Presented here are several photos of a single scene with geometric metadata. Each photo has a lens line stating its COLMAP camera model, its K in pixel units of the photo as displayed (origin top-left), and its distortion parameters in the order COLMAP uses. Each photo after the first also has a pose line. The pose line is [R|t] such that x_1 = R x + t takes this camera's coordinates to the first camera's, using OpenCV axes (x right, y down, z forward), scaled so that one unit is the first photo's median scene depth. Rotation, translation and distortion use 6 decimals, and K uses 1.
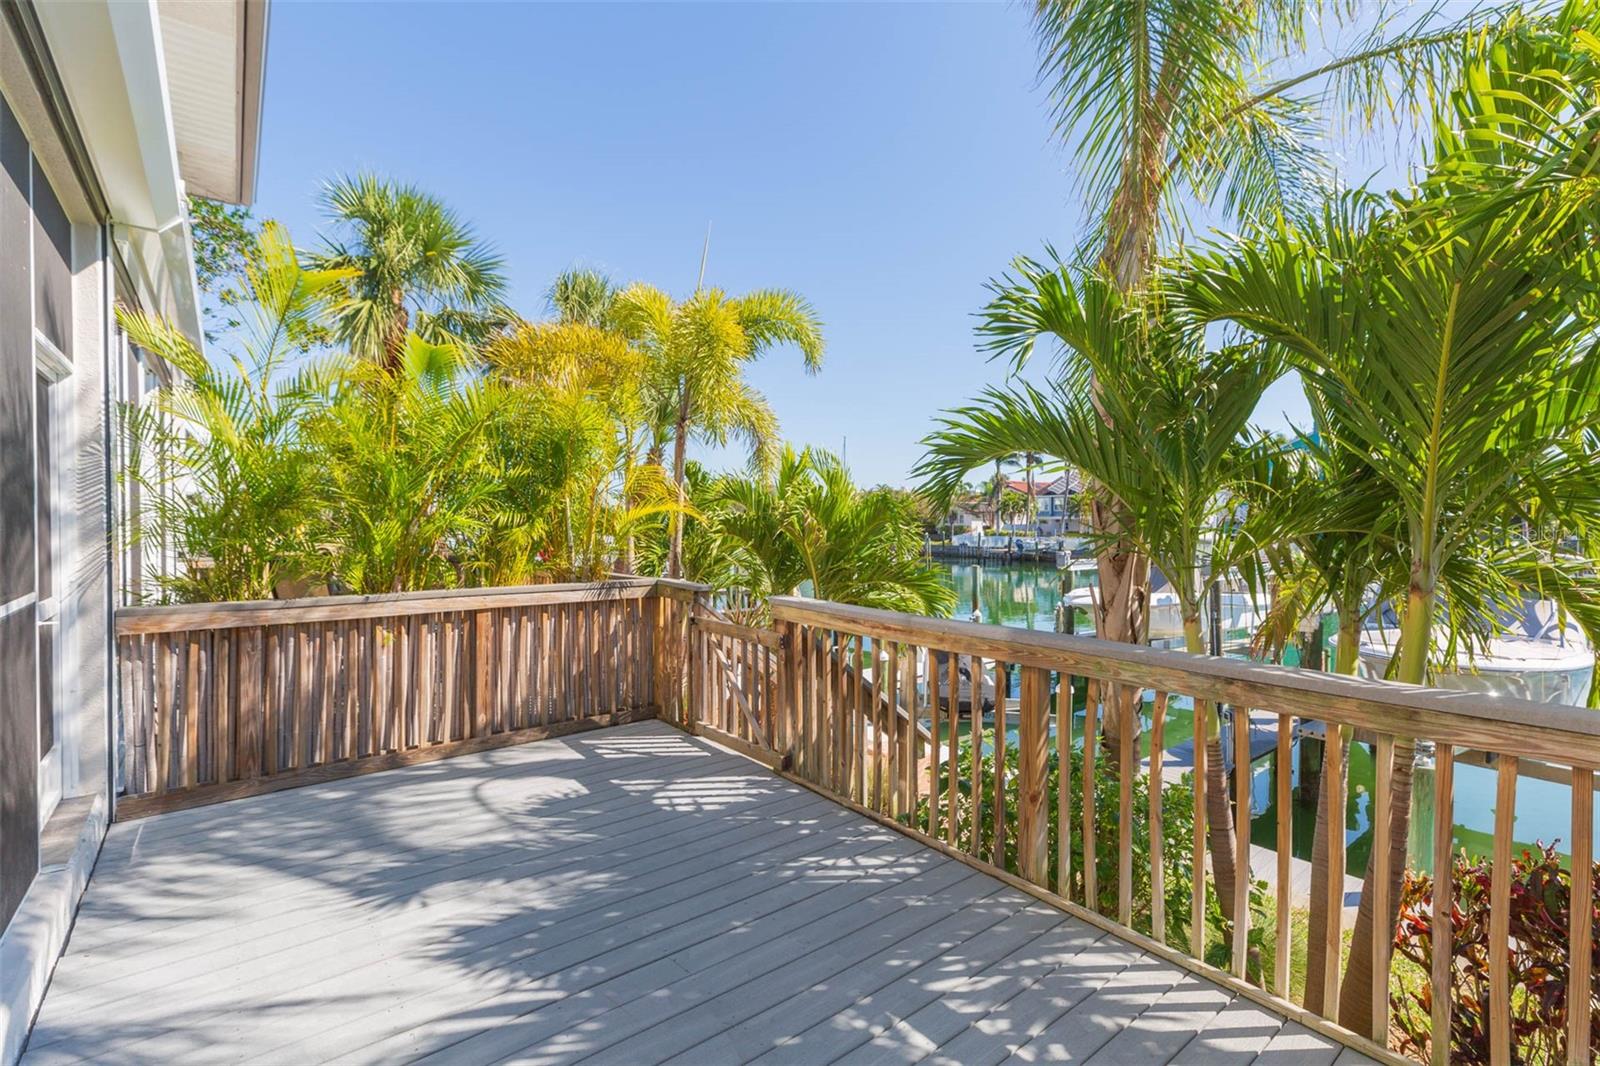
lens RADIAL K [[716.7, 0, 805.9], [0, 716.7, 514.9], [0, 0, 1]] dist [0.000649, -0.000002]
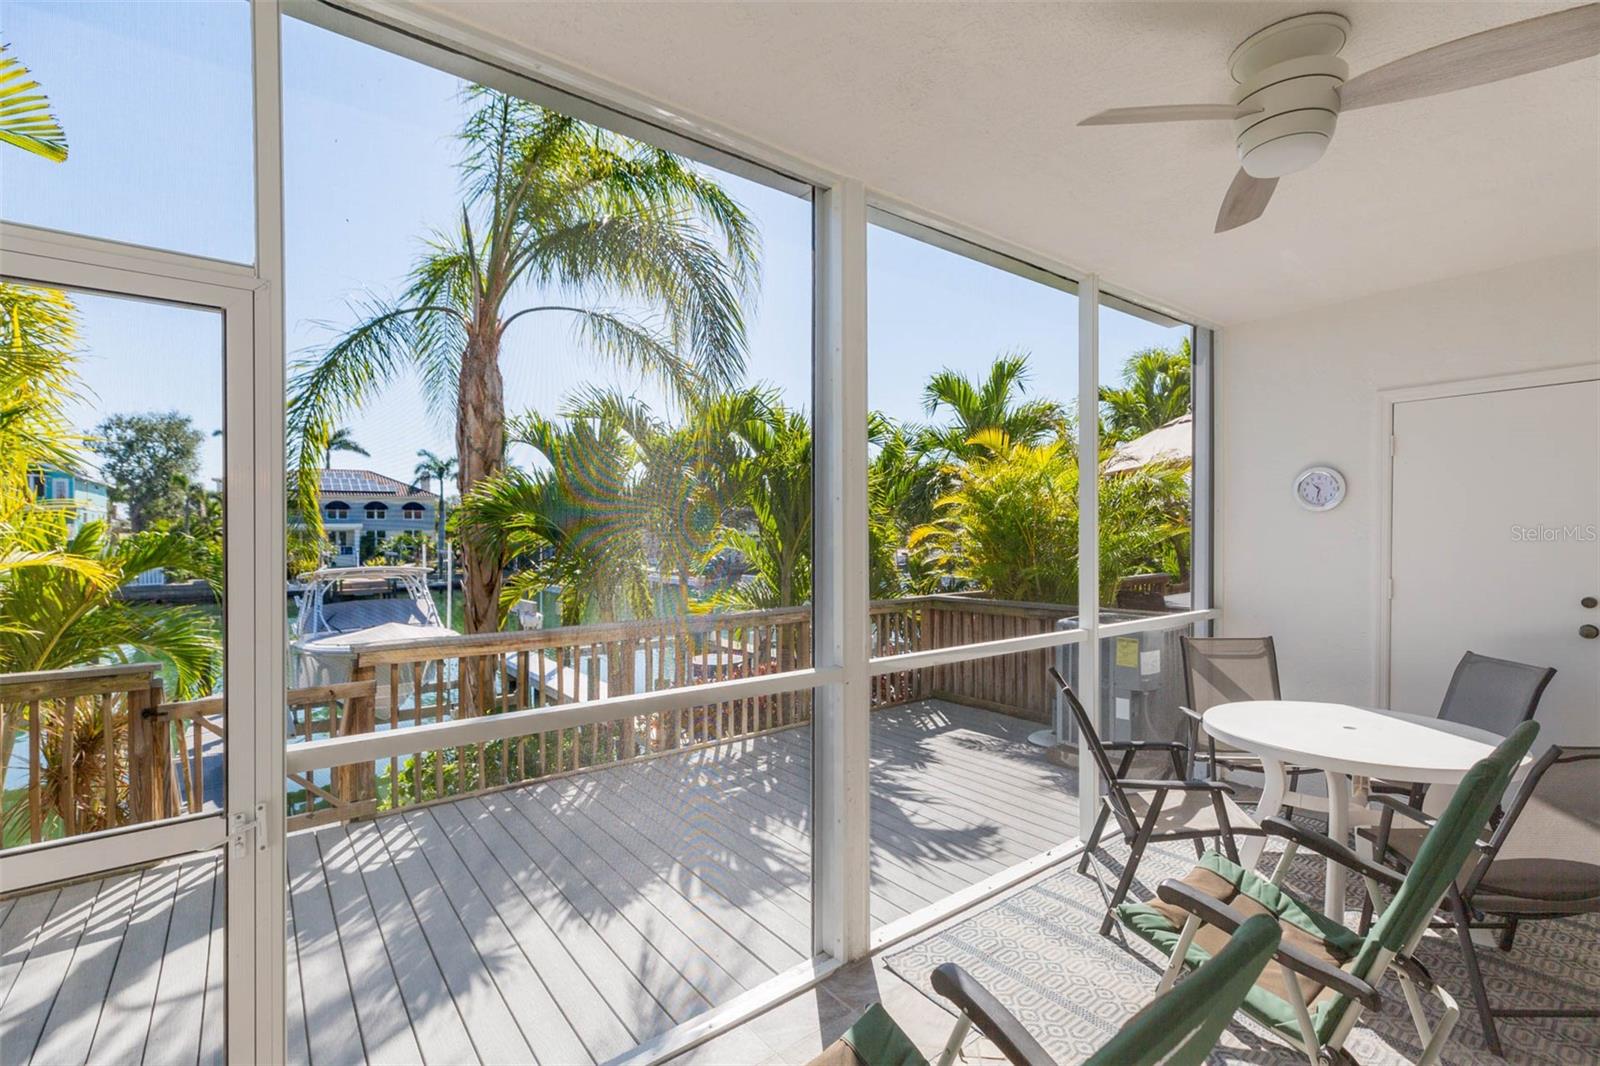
lens RADIAL K [[717.1, 0, 809.3], [0, 717.1, 534.1], [0, 0, 1]] dist [0.002240, 0.000202]
pose [[0.011703, -0.003301, 0.999926, -1.036550], [0.004368, 0.999985, 0.003250, -0.042989], [-0.999922, 0.004329, 0.011717, 0.358991]]
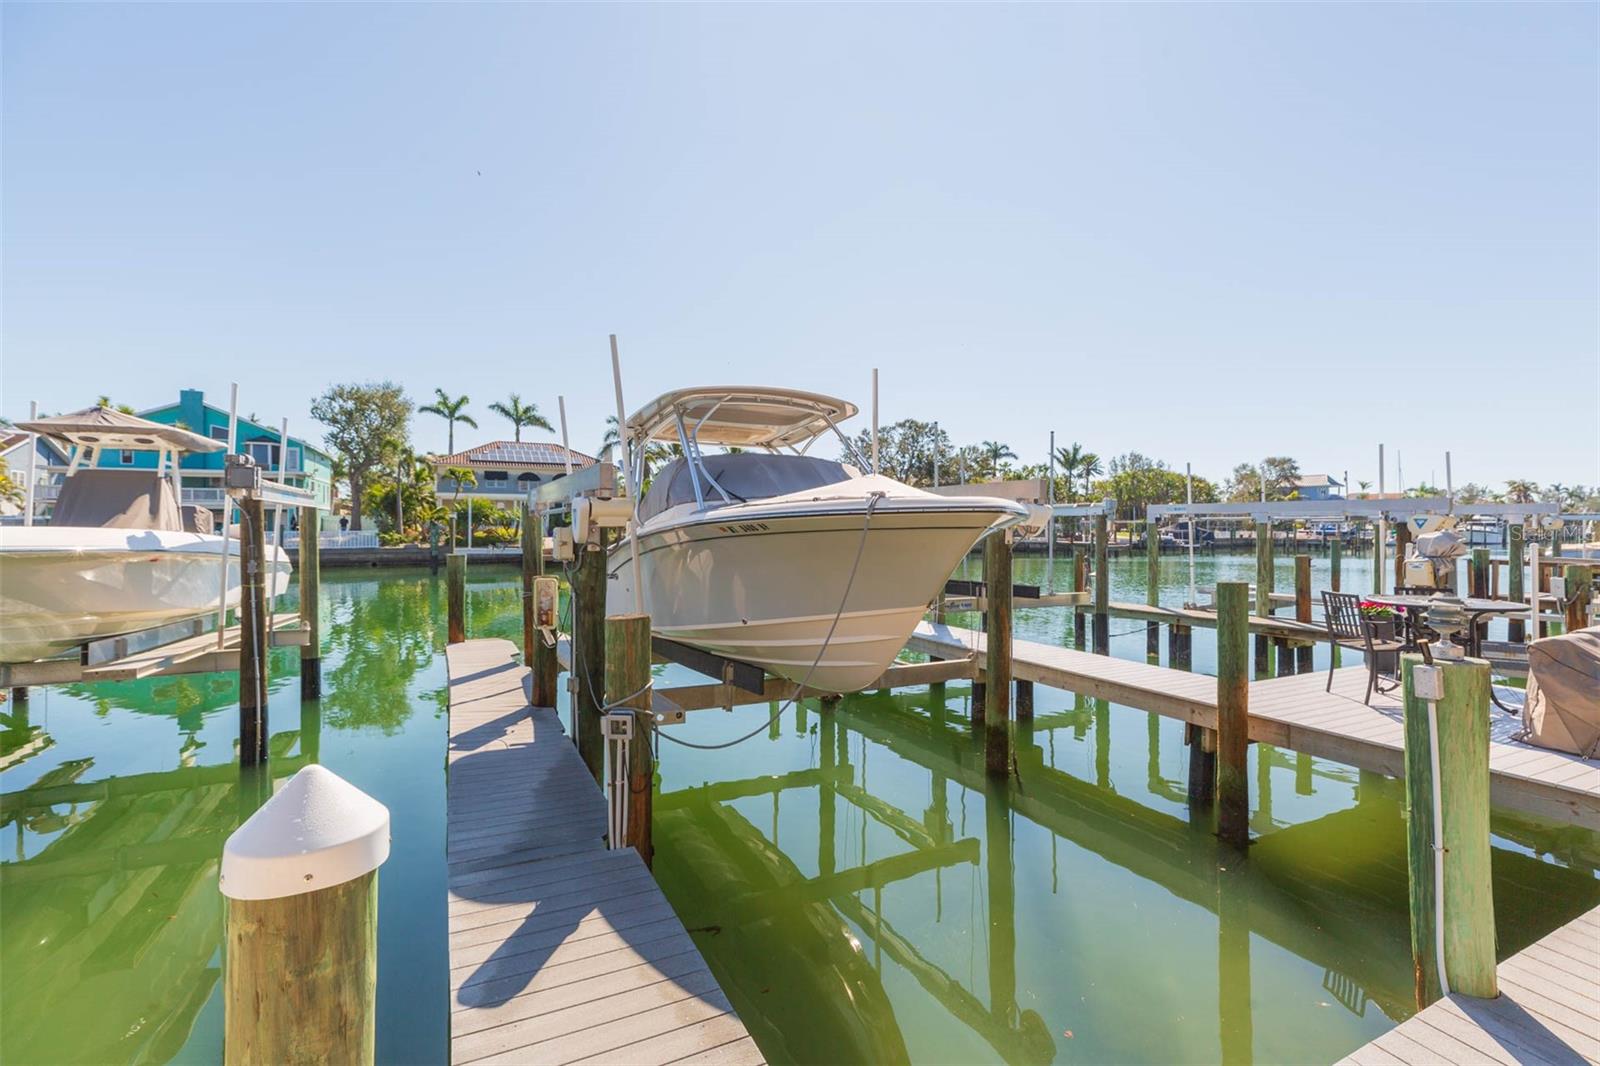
lens RADIAL K [[710.3, 0, 801.1], [0, 710.3, 526.6], [0, 0, 1]] dist [0.003553, 0.000171]
pose [[0.198855, 0.001622, 0.980028, 0.583120], [-0.003862, 0.999992, -0.000872, 0.419369], [-0.980021, -0.003611, 0.198859, 1.992163]]
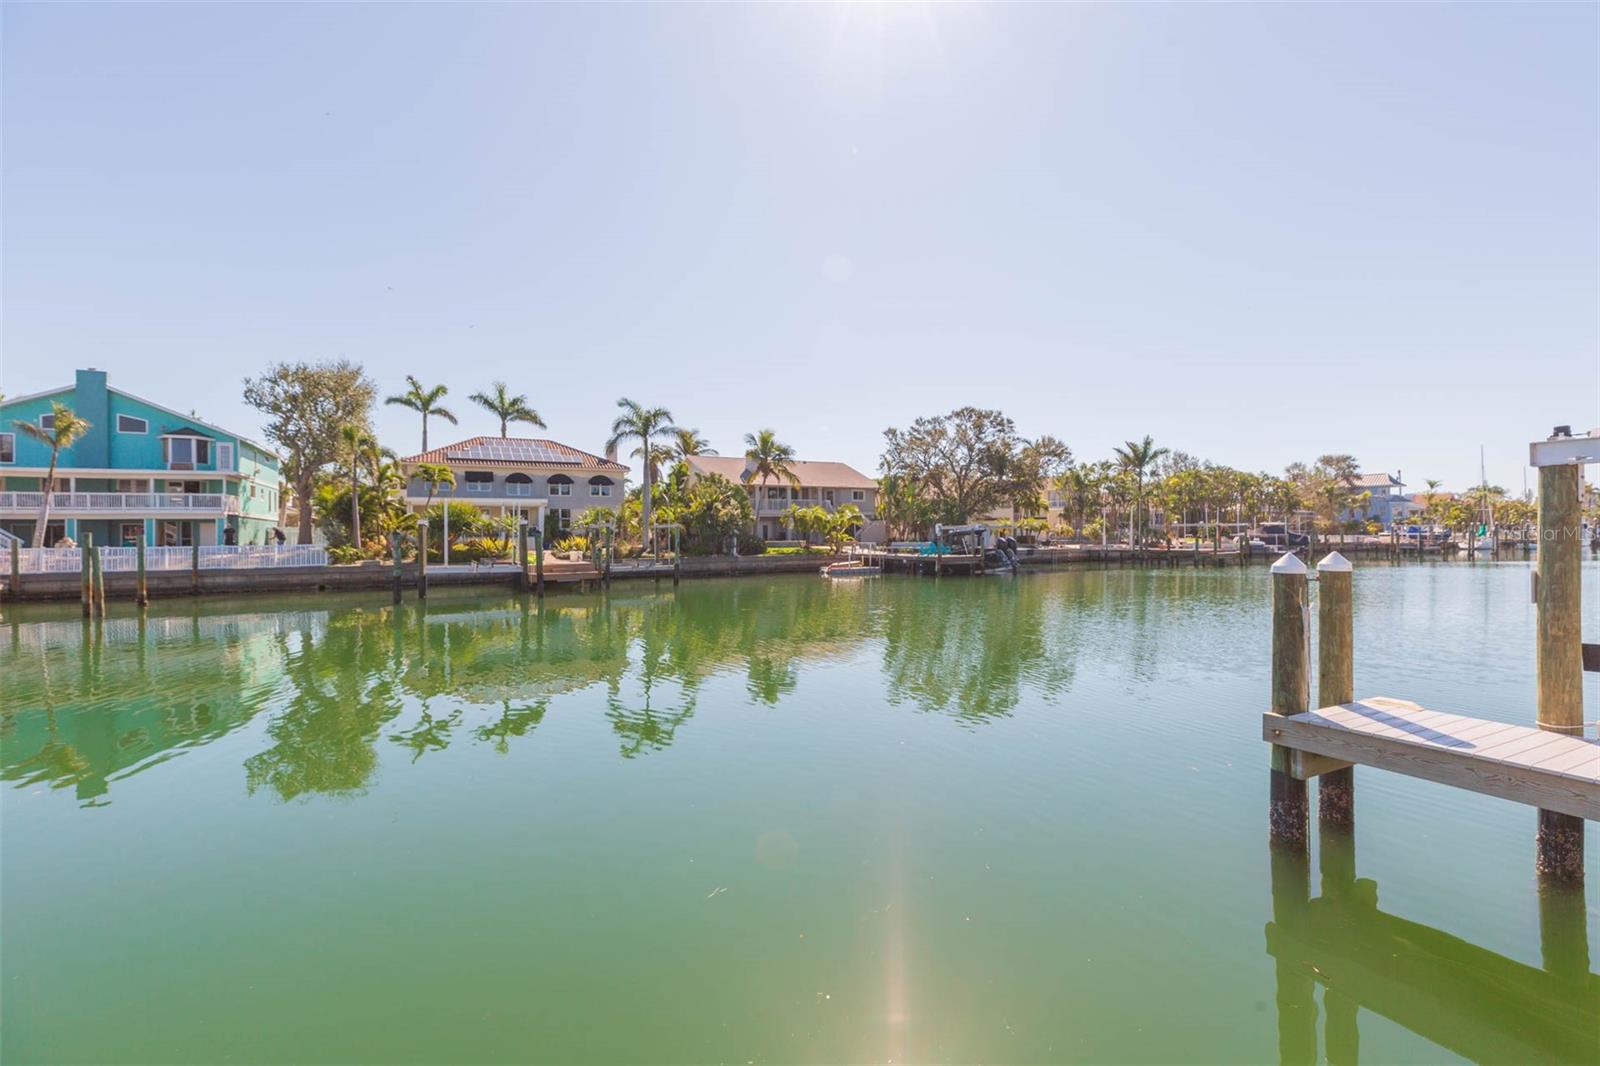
lens RADIAL K [[715.1, 0, 799.6], [0, 715.1, 536.6], [0, 0, 1]] dist [0.000651, 0.000557]
pose [[0.181576, 0.001290, 0.983376, 2.826788], [0.007254, 0.999970, -0.002651, 0.475637], [-0.983350, 0.007615, 0.181561, 3.588034]]
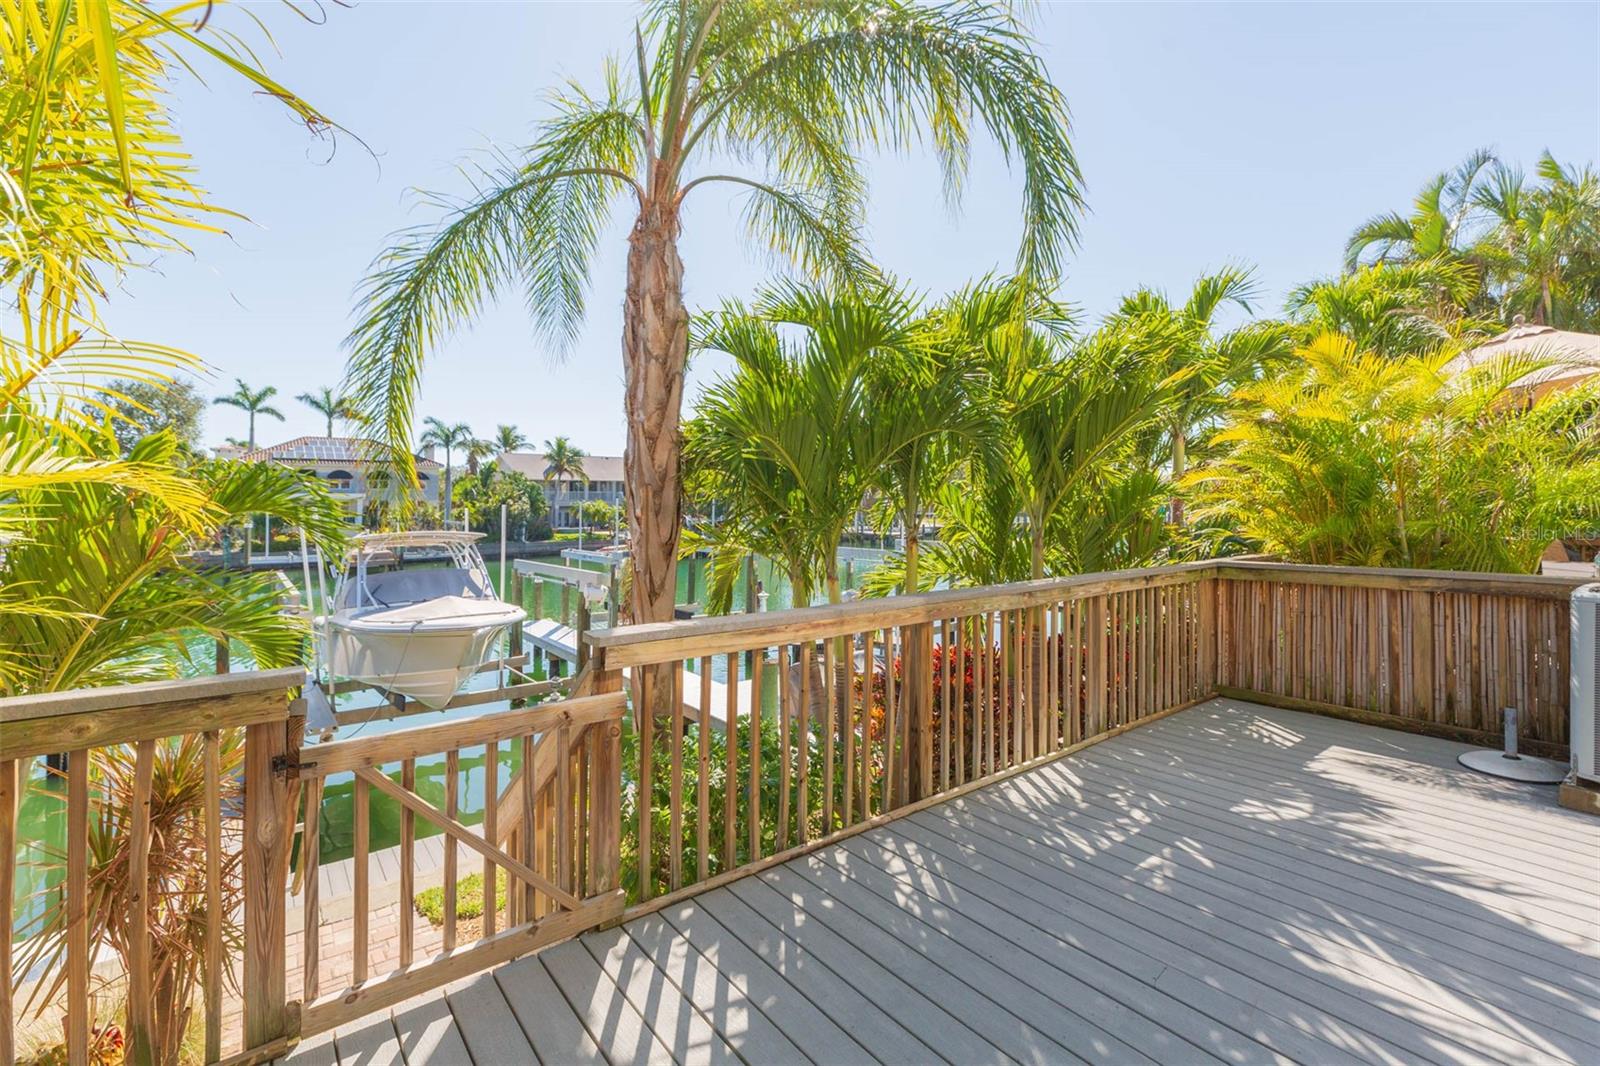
lens RADIAL K [[723.3, 0, 799.1], [0, 723.3, 494.5], [0, 0, 1]] dist [0.001600, 0.000273]
pose [[0.018796, 0.013534, 0.999732, -0.645959], [0.004060, 0.999899, -0.013613, 0.005496], [-0.999815, 0.004315, 0.018740, 0.821811]]
